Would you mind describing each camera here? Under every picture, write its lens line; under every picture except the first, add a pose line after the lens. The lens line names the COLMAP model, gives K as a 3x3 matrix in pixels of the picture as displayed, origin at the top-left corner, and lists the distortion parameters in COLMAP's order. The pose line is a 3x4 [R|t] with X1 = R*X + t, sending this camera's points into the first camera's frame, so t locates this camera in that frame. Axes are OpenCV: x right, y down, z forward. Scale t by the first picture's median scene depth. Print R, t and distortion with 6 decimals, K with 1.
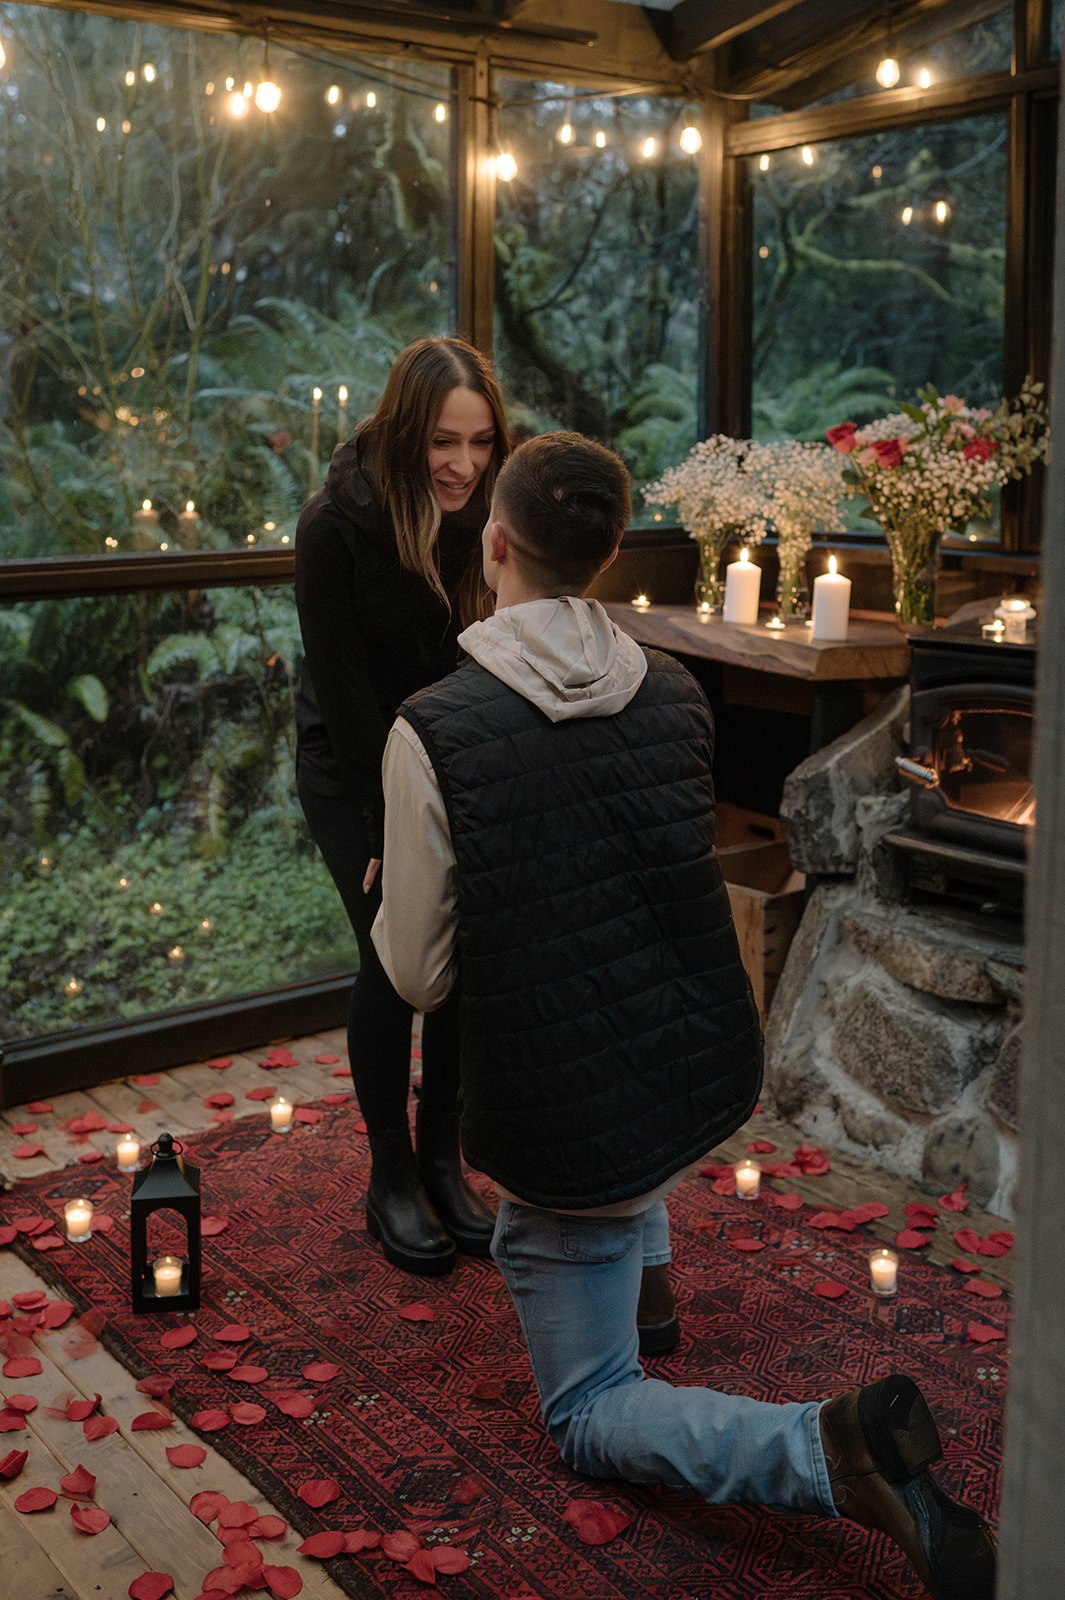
lens RADIAL K [[1654.5, 0, 559.4], [0, 1654.5, 593.0], [0, 0, 1]] dist [-0.001317, -0.013124]
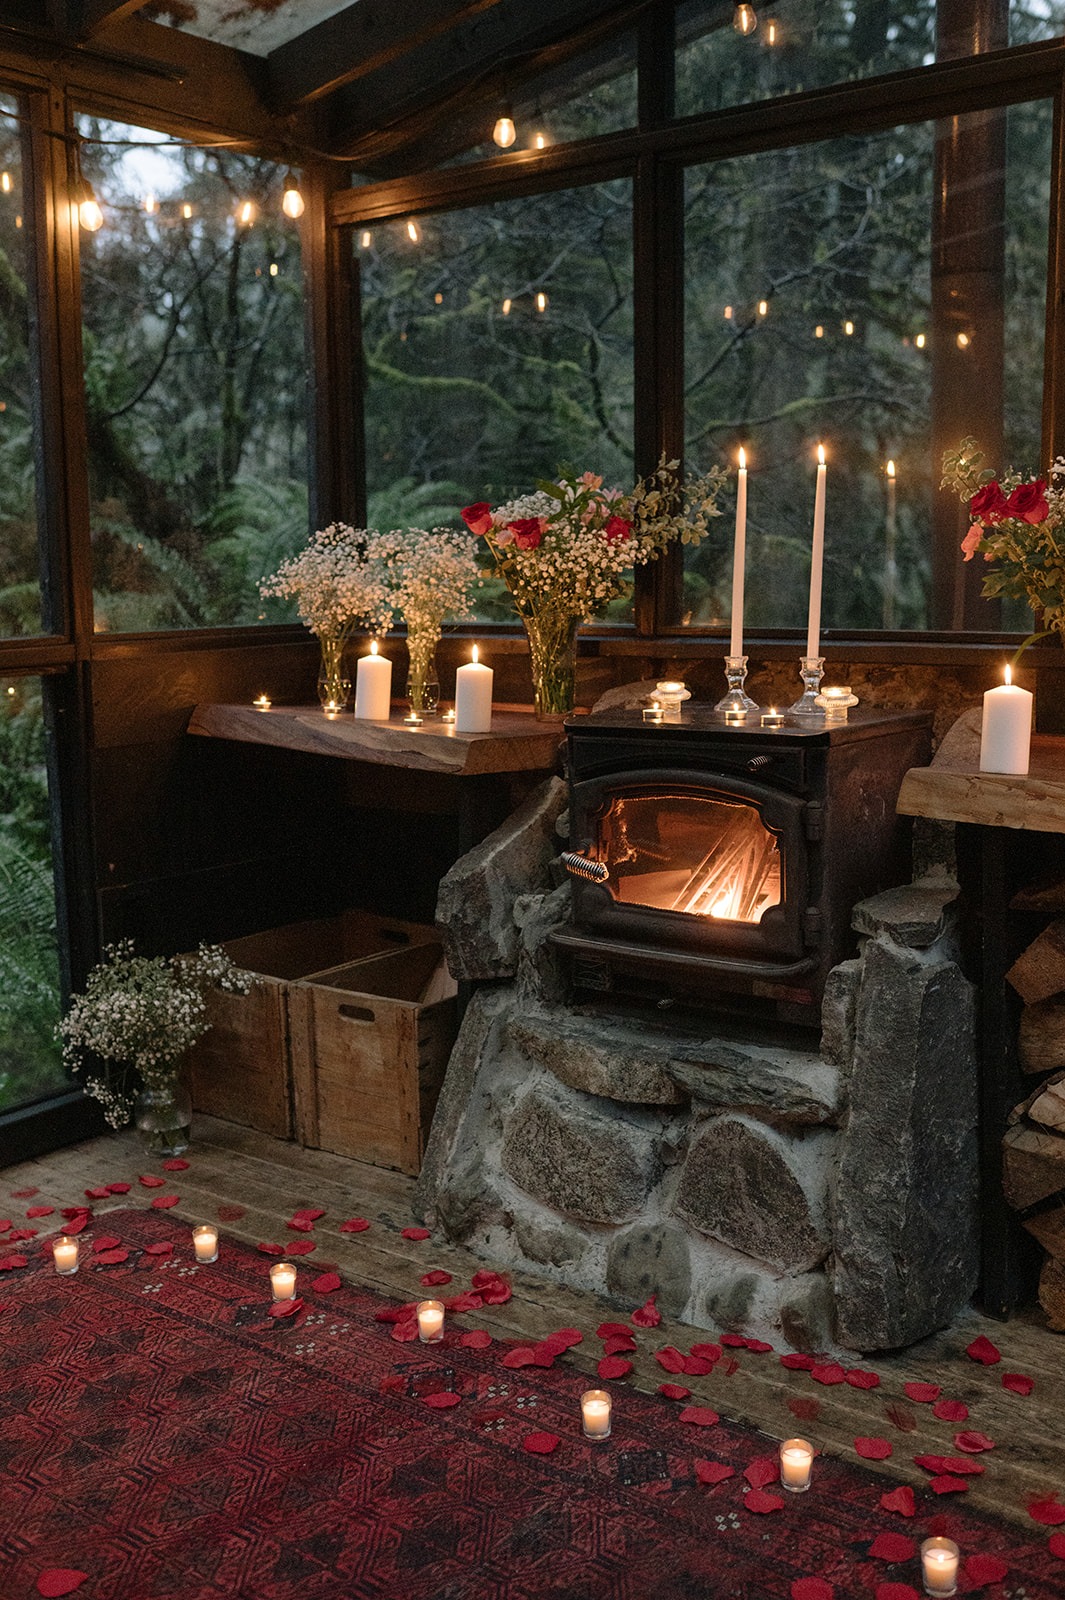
lens RADIAL K [[1437.1, 0, 493.0], [0, 1437.1, 783.3], [0, 0, 1]] dist [0.002502, -0.005484]
pose [[0.968279, -0.047372, 0.245338, -0.027071], [0.035519, 0.997988, 0.052519, 0.013668], [-0.247333, -0.042139, 0.968014, 0.188159]]
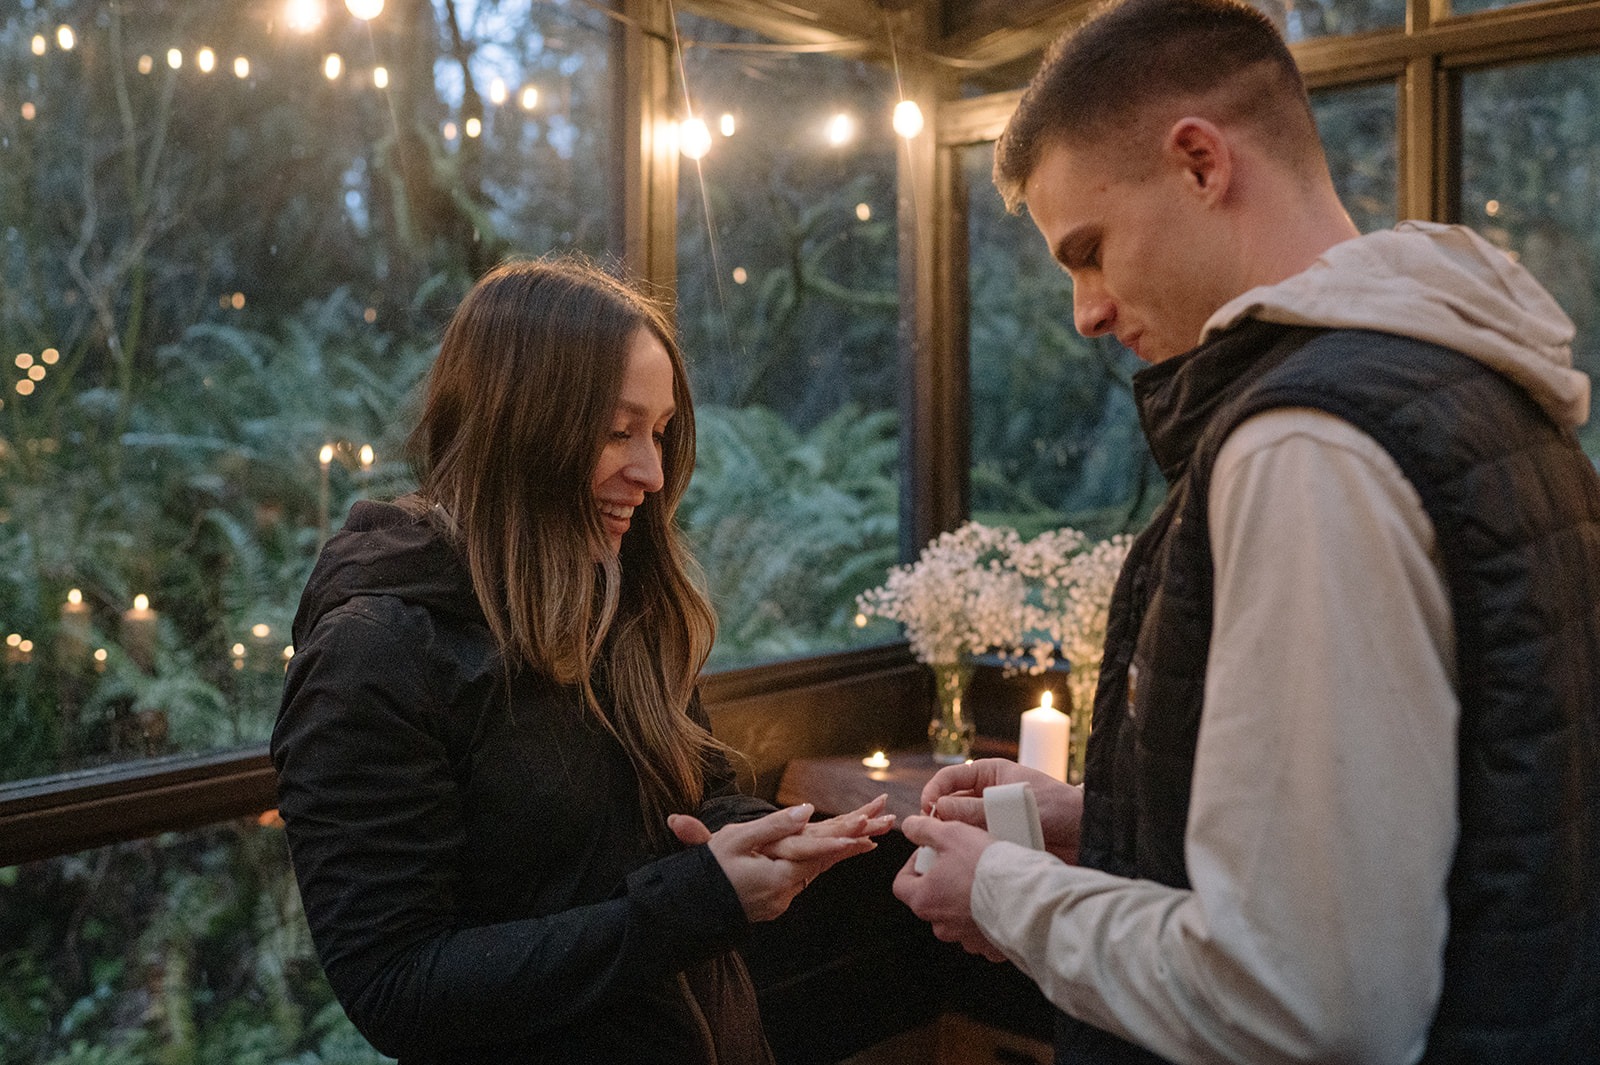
lens RADIAL K [[1437.1, 0, 721.2], [0, 1437.1, 530.2], [0, 0, 1]] dist [0.002502, -0.005484]
pose [[0.975232, -0.018107, 0.220441, -0.154217], [0.026882, 0.998958, -0.036873, -0.075244], [-0.219544, 0.041885, 0.974703, 0.433006]]
